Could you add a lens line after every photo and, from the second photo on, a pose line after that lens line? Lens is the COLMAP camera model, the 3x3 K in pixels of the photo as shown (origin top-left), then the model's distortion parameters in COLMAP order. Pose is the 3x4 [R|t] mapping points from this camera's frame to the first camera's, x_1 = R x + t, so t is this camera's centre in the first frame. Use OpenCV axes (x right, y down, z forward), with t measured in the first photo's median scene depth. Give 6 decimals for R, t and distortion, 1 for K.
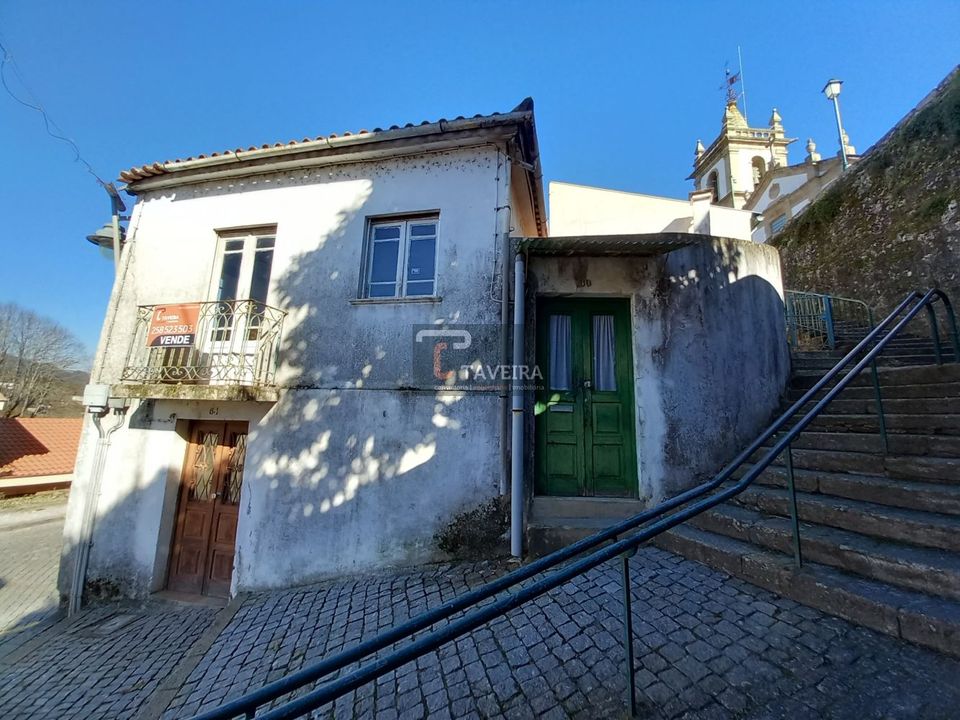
lens RADIAL K [[386.7, 0, 476.1], [0, 386.7, 349.9], [0, 0, 1]] dist [0.005979, -0.006124]
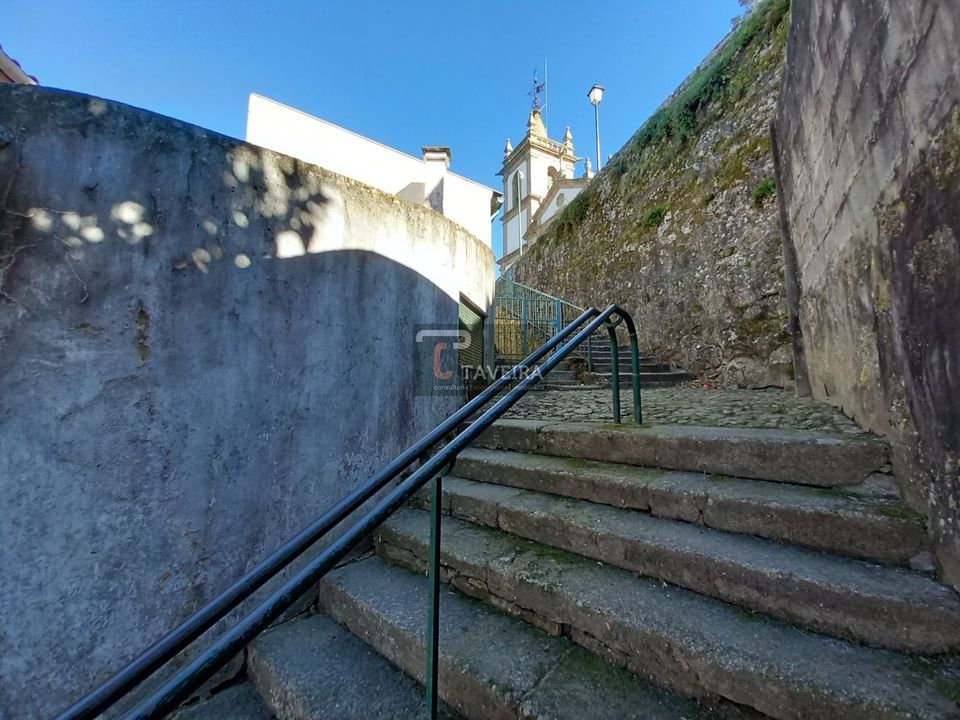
lens RADIAL K [[386.7, 0, 476.2], [0, 386.7, 353.2], [0, 0, 1]] dist [0.005979, -0.006124]
pose [[0.906485, 0.028023, 0.421306, 0.653445], [-0.052802, 0.997486, 0.047263, -0.090102], [-0.418923, -0.065089, 0.905686, 0.471276]]
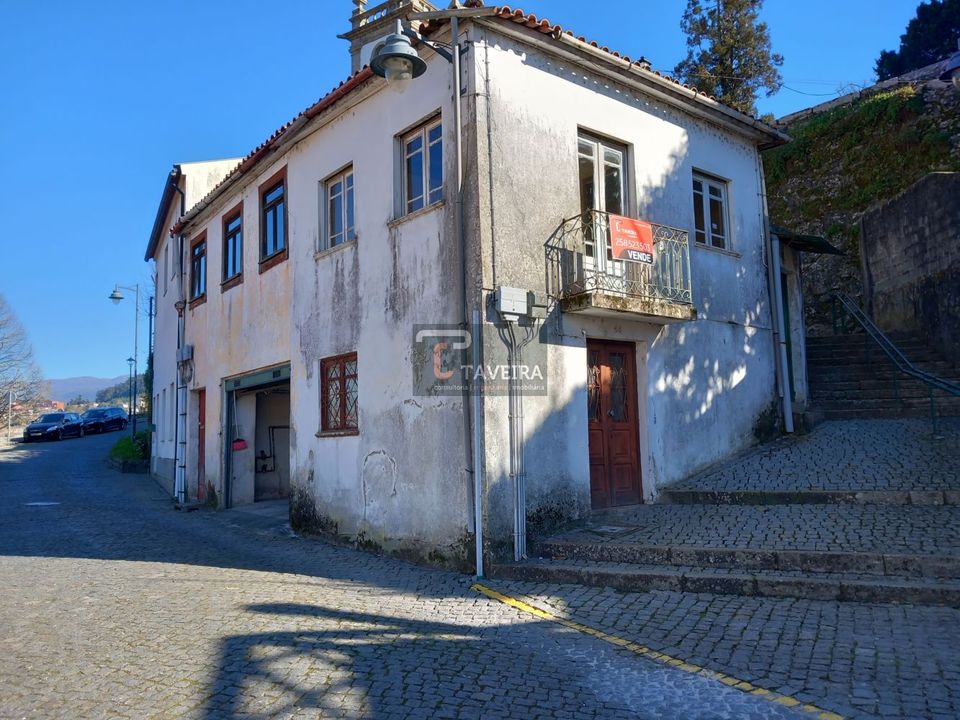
lens RADIAL K [[763.9, 0, 471.6], [0, 763.9, 370.1], [0, 0, 1]] dist [0.003231, -0.016472]
pose [[0.626302, 0.037168, 0.778694, -2.422657], [-0.105102, 0.993769, 0.037100, 0.225729], [-0.772463, -0.105078, 0.626306, 0.052338]]
